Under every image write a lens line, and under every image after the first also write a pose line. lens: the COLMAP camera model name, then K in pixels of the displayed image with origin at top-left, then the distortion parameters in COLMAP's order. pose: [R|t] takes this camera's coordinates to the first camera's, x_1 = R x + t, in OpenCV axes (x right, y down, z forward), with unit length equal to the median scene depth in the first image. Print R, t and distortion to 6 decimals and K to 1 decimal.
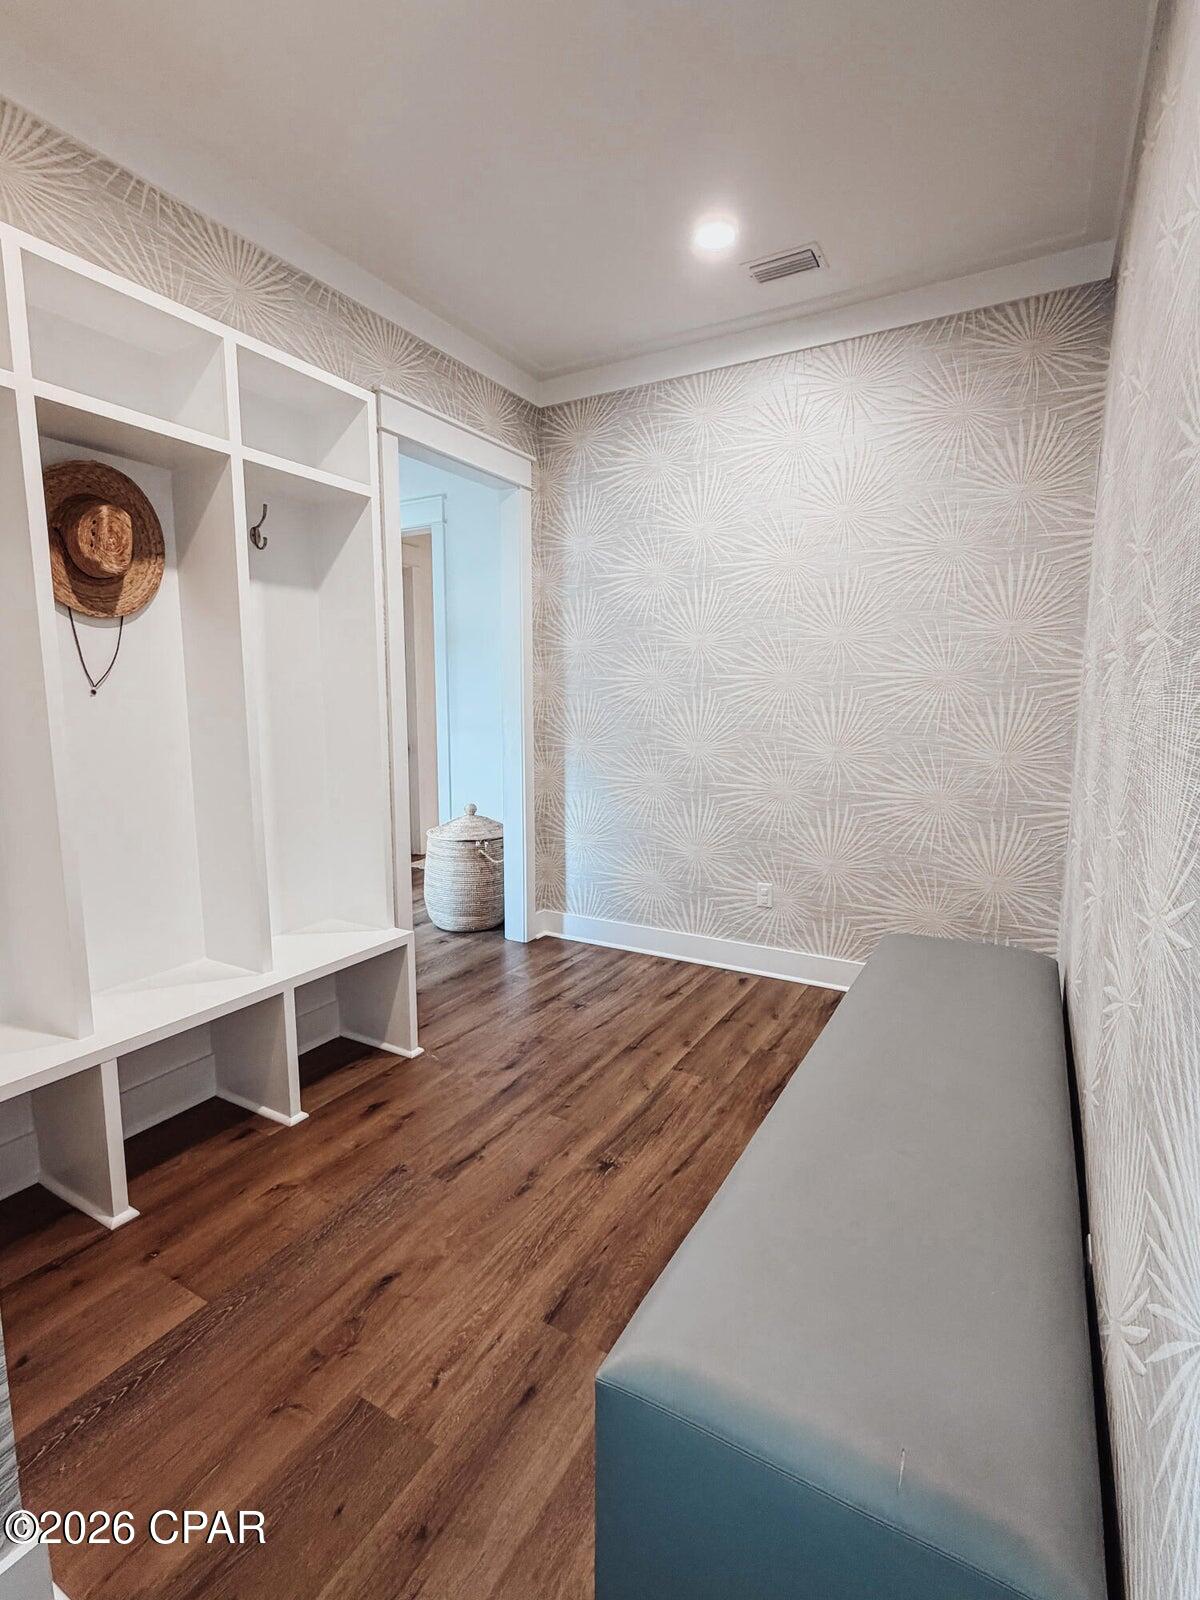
lens RADIAL K [[753.4, 0, 600.0], [0, 753.4, 800.0], [0, 0, 1]] dist [-0.001454, 0.000022]
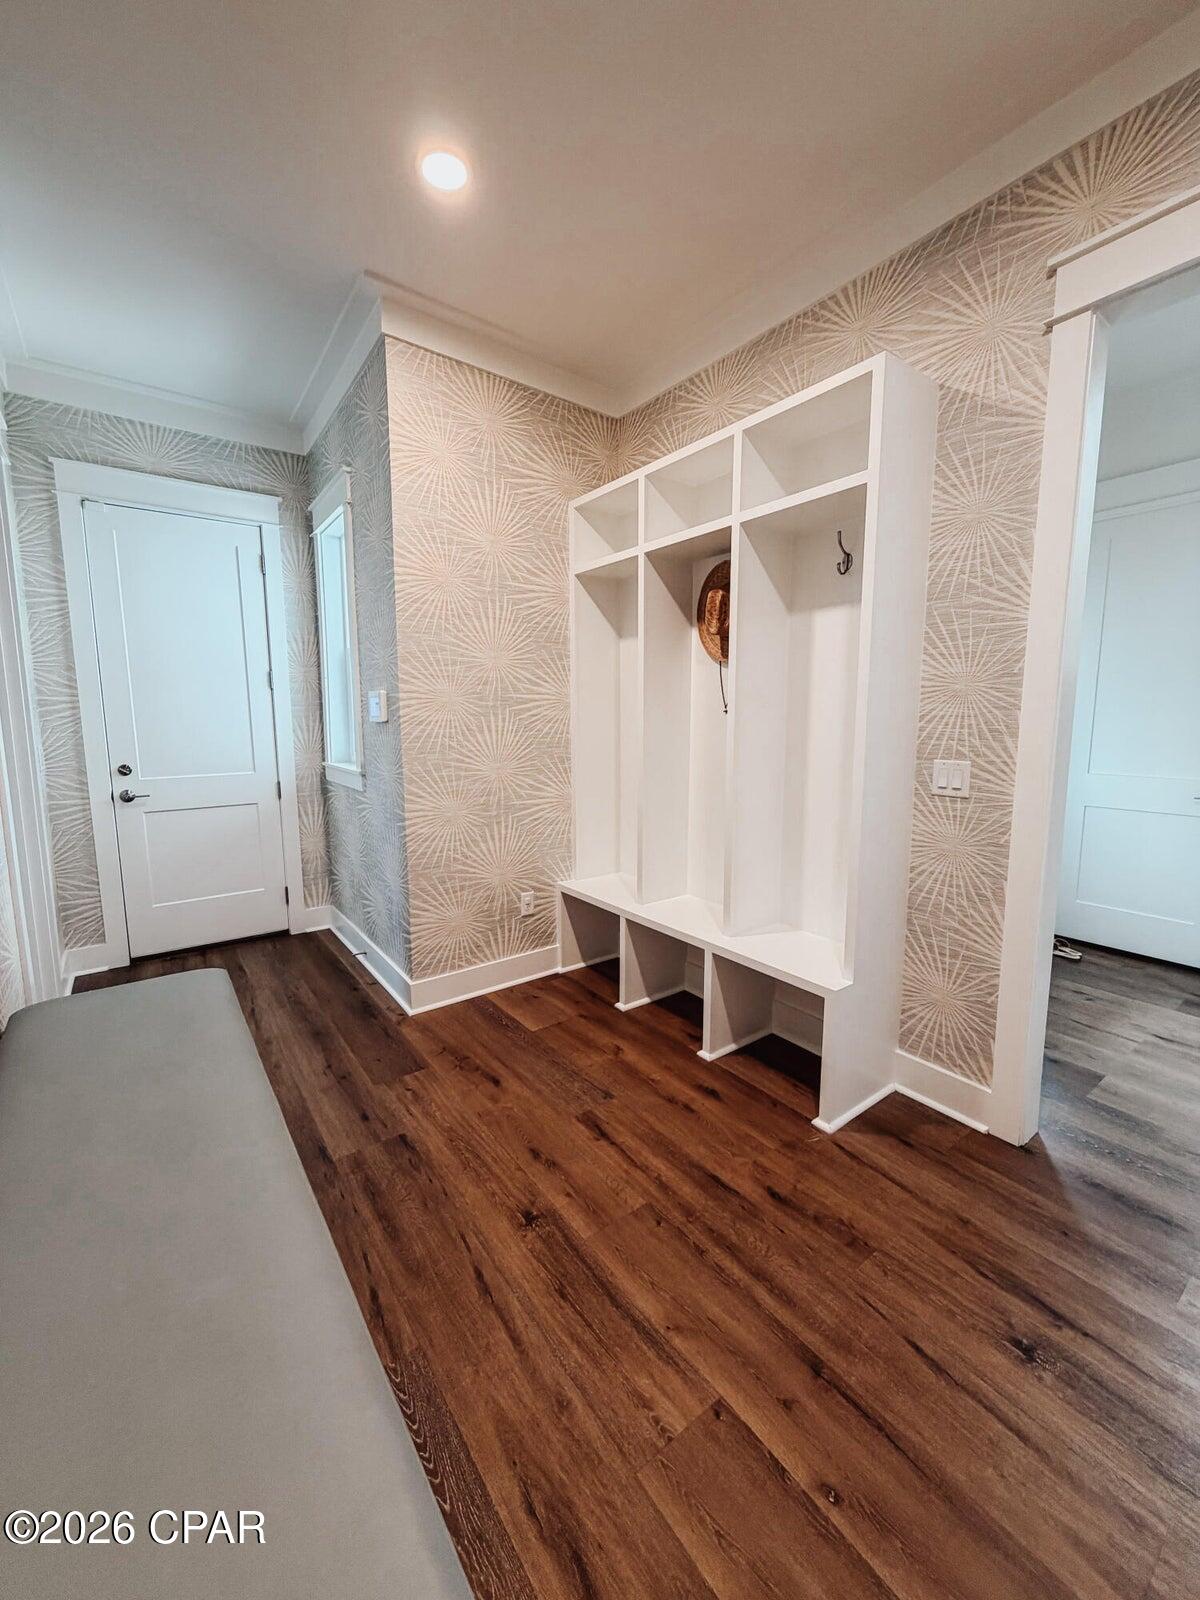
lens RADIAL K [[640.9, 0, 600.6], [0, 640.9, 795.5], [0, 0, 1]] dist [-0.000816, -0.000133]
pose [[-0.401877, 0.114448, -0.908513, 0.594044], [-0.120688, 0.976883, 0.176446, -0.164180], [0.907705, 0.180556, -0.378775, 1.207880]]
